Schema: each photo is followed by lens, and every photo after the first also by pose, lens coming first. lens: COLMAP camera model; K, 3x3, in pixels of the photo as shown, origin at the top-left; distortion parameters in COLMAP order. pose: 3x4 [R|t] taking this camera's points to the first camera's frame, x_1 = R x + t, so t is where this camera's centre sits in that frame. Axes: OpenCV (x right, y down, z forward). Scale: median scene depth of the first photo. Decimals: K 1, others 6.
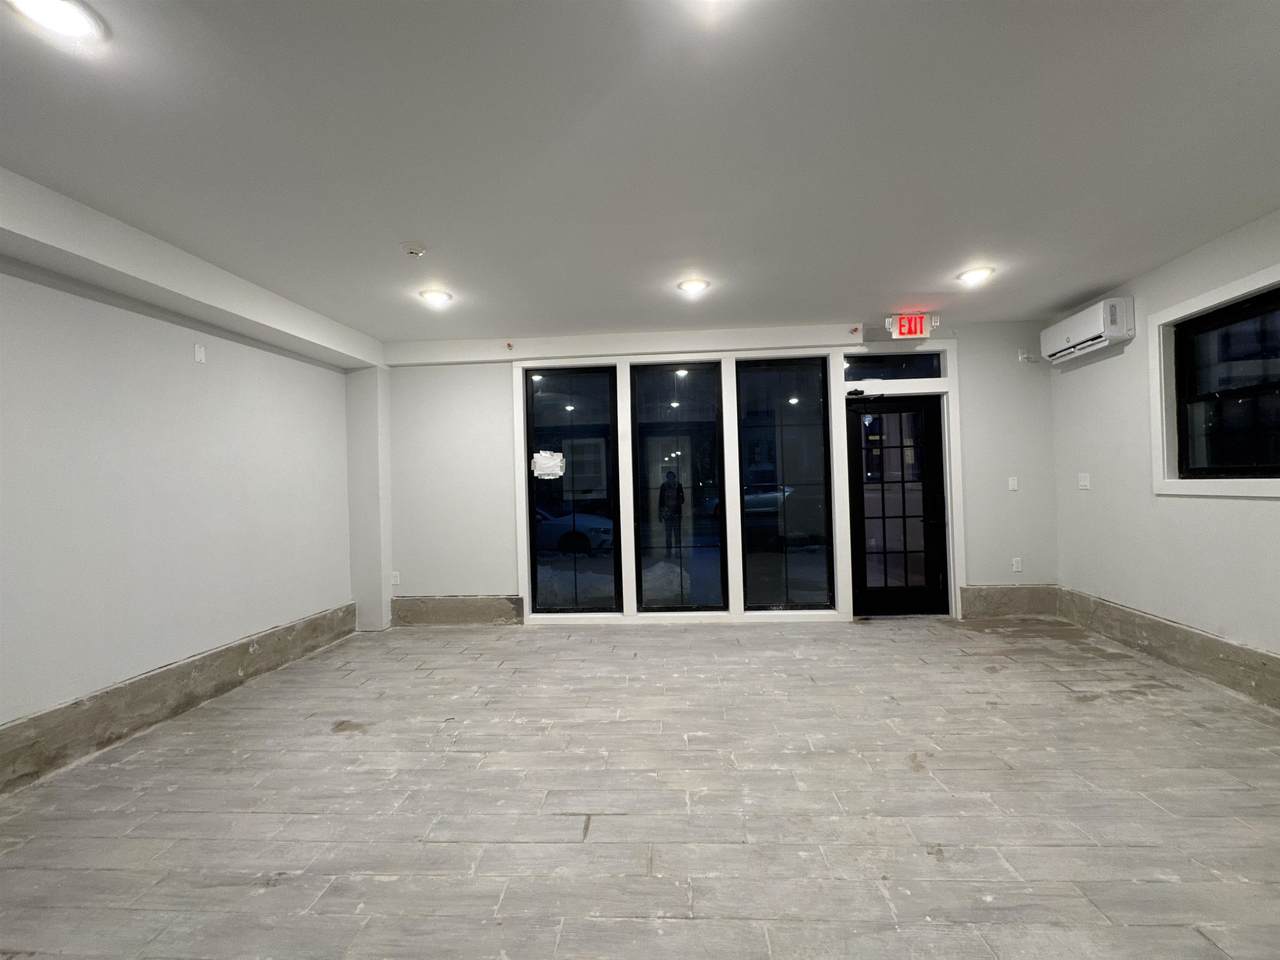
lens RADIAL K [[508.7, 0, 644.5], [0, 508.7, 484.3], [0, 0, 1]] dist [-0.004806, 0.000474]
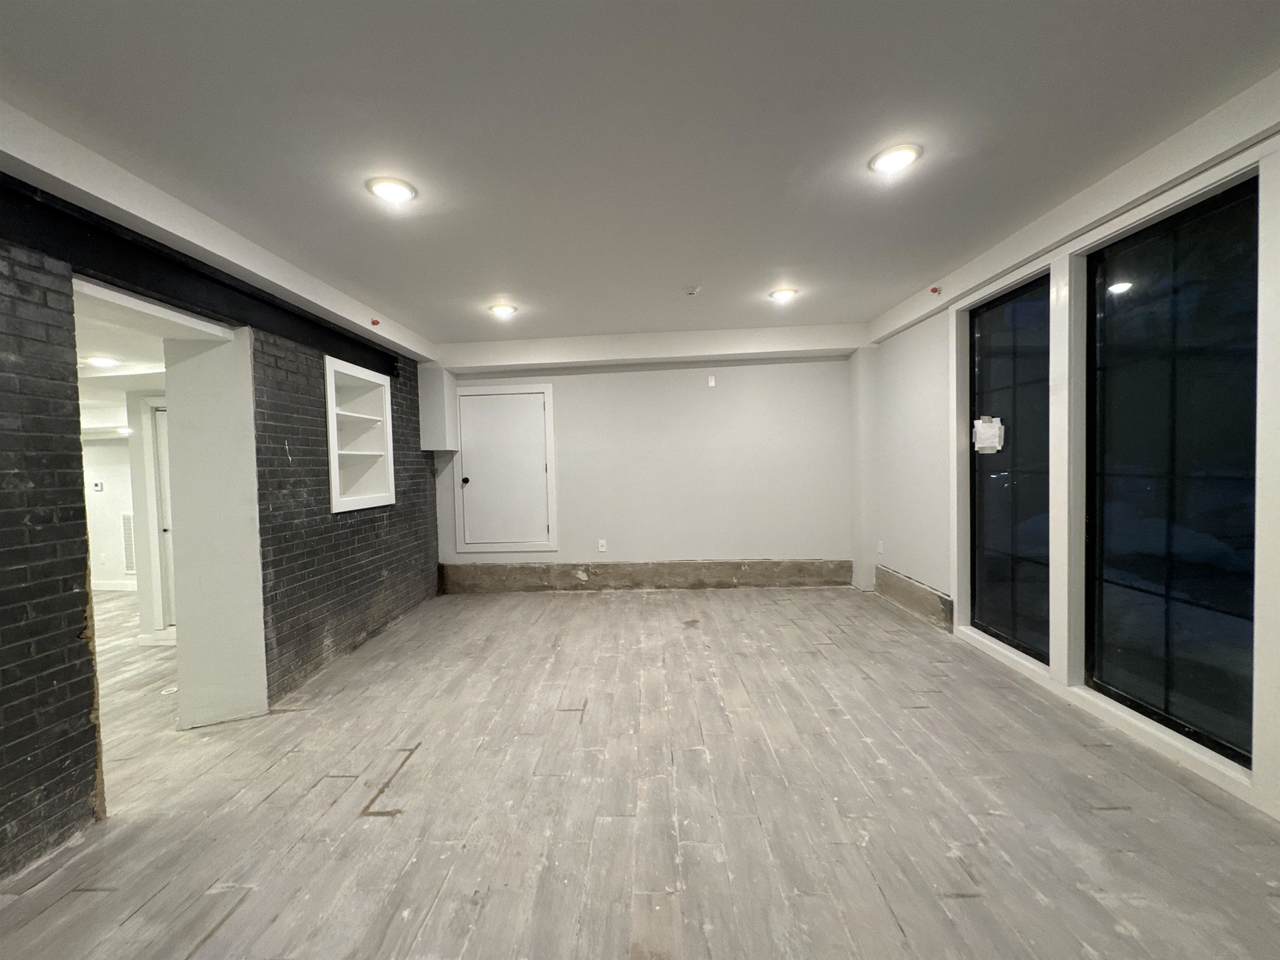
lens RADIAL K [[508.7, 0, 633.1], [0, 508.7, 479.9], [0, 0, 1]] dist [-0.004806, 0.000474]
pose [[0.022958, 0.063011, -0.997749, 0.769647], [0.025056, 0.997662, 0.063582, -0.047098], [0.999422, -0.026459, 0.021326, 0.680543]]
